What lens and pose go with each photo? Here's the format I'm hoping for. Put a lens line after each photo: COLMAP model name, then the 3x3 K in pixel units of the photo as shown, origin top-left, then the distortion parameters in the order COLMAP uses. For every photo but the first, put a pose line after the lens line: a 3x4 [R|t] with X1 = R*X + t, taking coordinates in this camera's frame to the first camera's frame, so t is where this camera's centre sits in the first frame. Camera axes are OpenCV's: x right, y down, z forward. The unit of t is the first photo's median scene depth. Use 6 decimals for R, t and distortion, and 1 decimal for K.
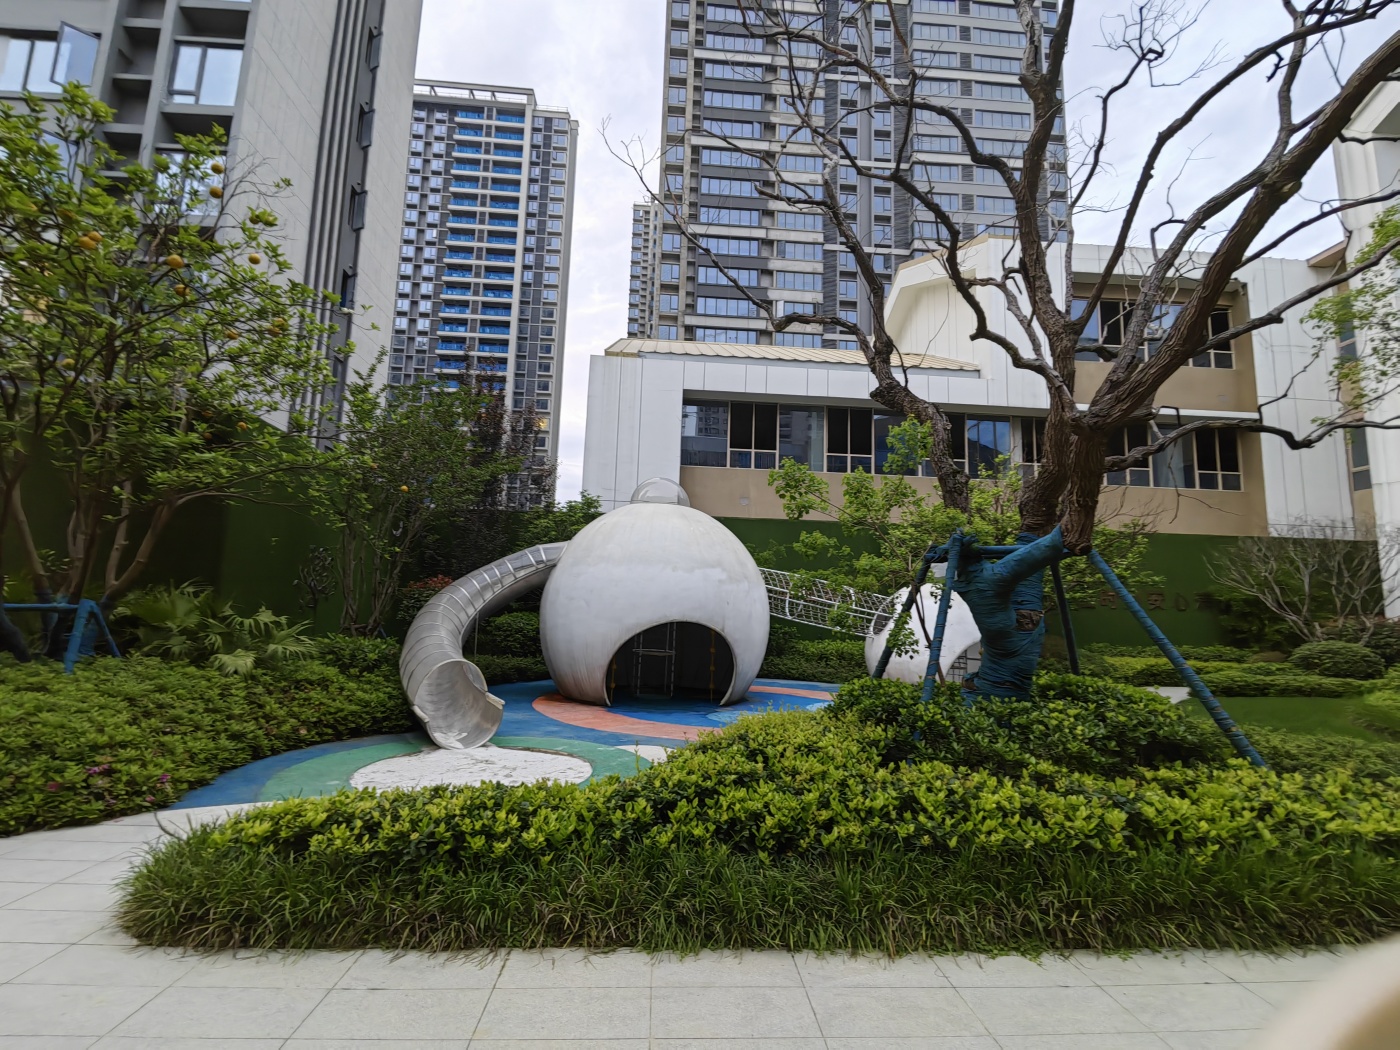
lens RADIAL K [[654.3, 0, 700.0], [0, 654.3, 525.0], [0, 0, 1]] dist [0.027188, -0.017467]
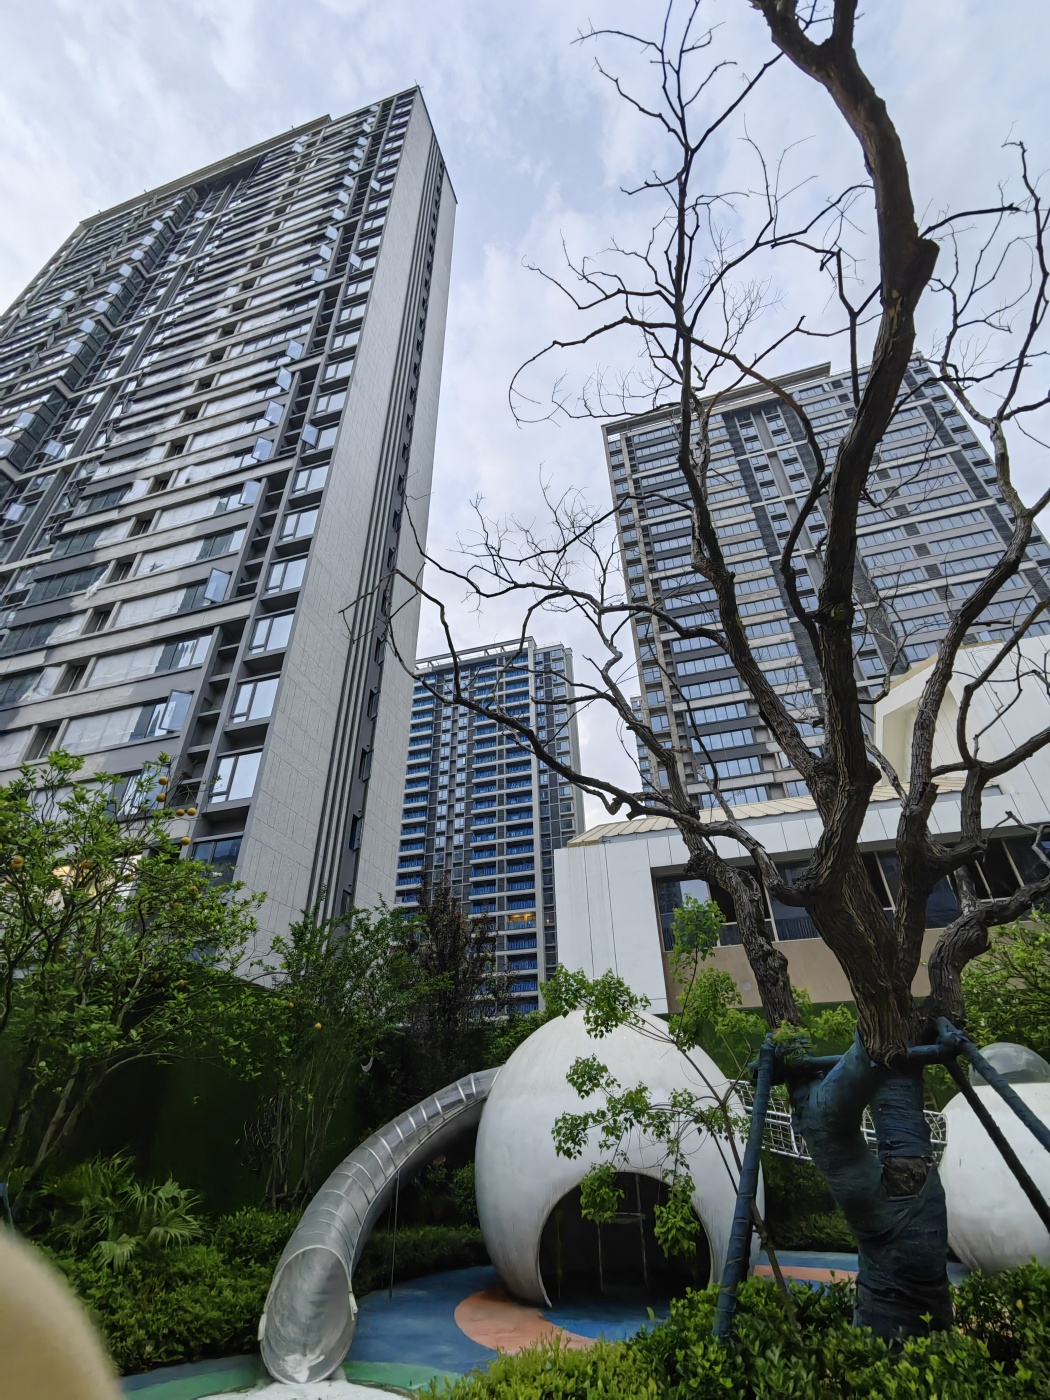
lens RADIAL K [[654.3, 0, 525.0], [0, 654.3, 700.0], [0, 0, 1]] dist [0.027188, -0.017467]
pose [[0.935124, -0.235747, -0.264513, 0.109309], [0.094769, 0.885748, -0.454390, -0.004194], [0.341413, 0.399843, 0.850625, 0.021309]]
